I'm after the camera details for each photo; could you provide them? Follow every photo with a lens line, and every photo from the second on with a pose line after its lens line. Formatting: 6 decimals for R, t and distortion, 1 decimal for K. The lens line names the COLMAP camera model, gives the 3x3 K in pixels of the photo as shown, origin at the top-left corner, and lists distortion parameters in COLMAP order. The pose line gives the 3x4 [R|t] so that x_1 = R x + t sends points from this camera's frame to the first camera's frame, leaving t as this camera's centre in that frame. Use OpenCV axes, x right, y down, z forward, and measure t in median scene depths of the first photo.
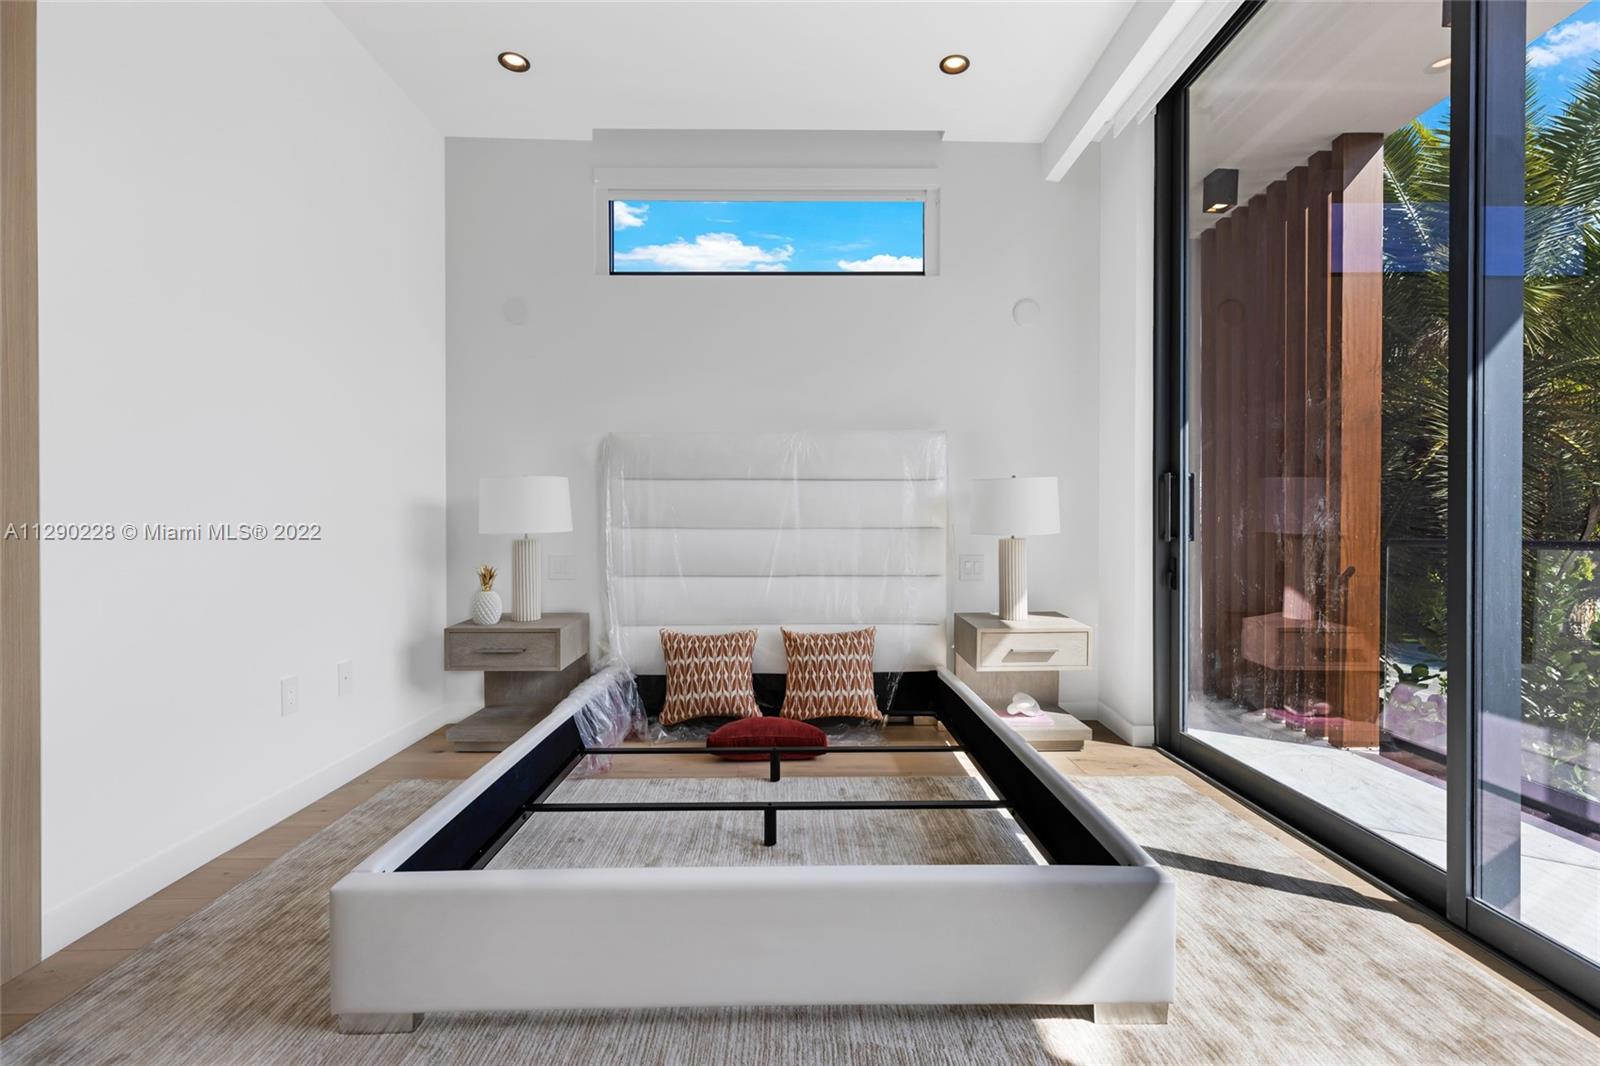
lens RADIAL K [[727.5, 0, 807.1], [0, 727.5, 529.3], [0, 0, 1]] dist [0.003226, -0.000035]
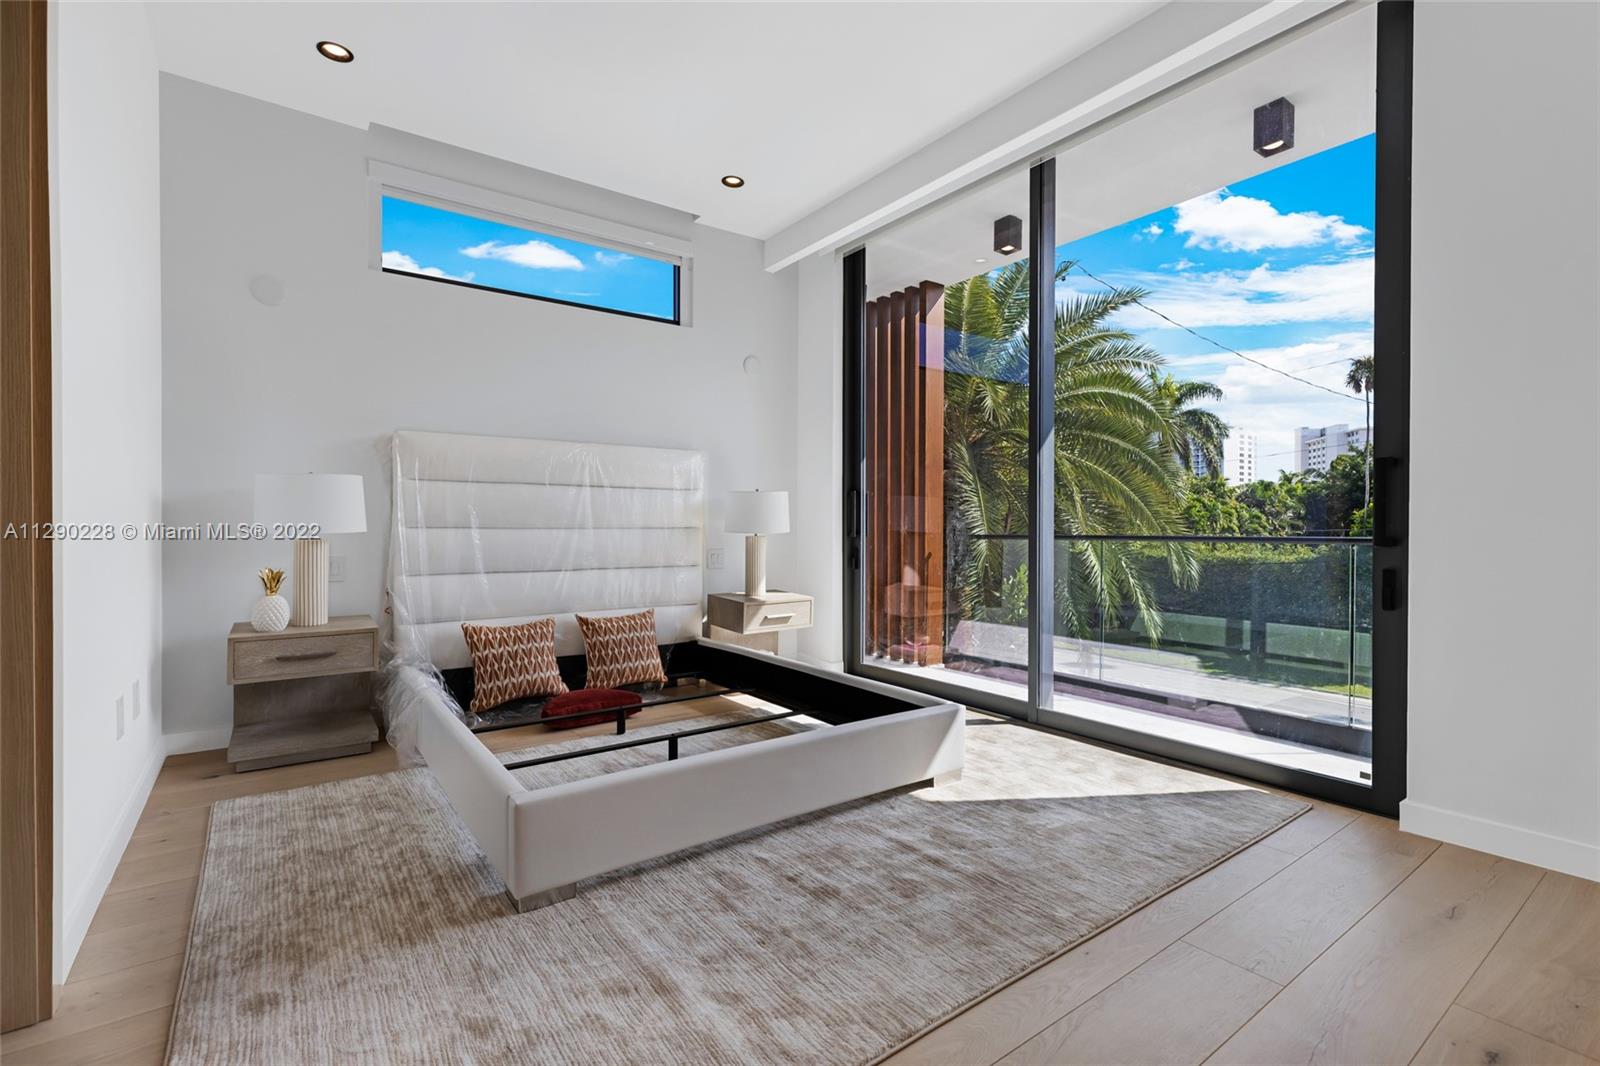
lens RADIAL K [[727.5, 0, 807.1], [0, 727.5, 529.3], [0, 0, 1]] dist [0.003226, -0.000035]
pose [[0.816517, -0.000936, 0.577320, -0.424799], [0.001704, 0.999998, -0.000789, 0.002137], [-0.577318, 0.001628, 0.816518, -0.157225]]
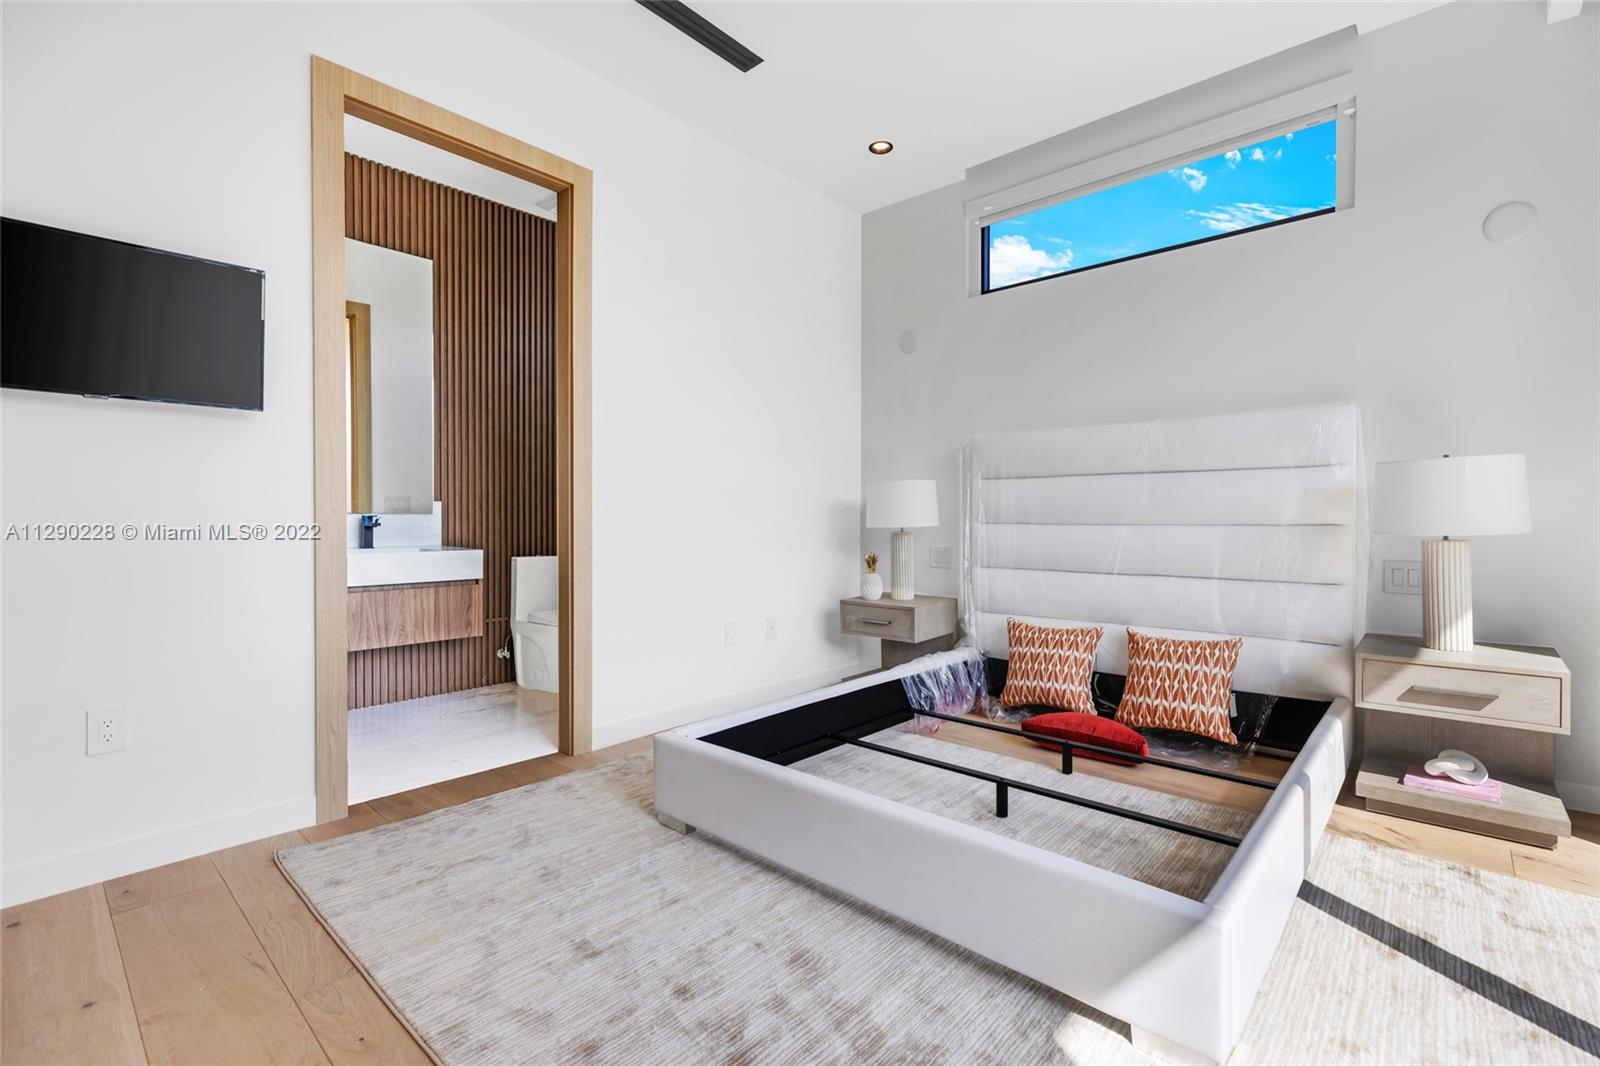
lens RADIAL K [[718.1, 0, 775.2], [0, 718.1, 527.2], [0, 0, 1]] dist [-0.001747, -0.000075]
pose [[0.714612, 0.008278, -0.699472, 0.310529], [-0.004678, 0.999964, 0.007055, -0.002614], [0.699505, -0.001769, 0.714625, 0.000571]]
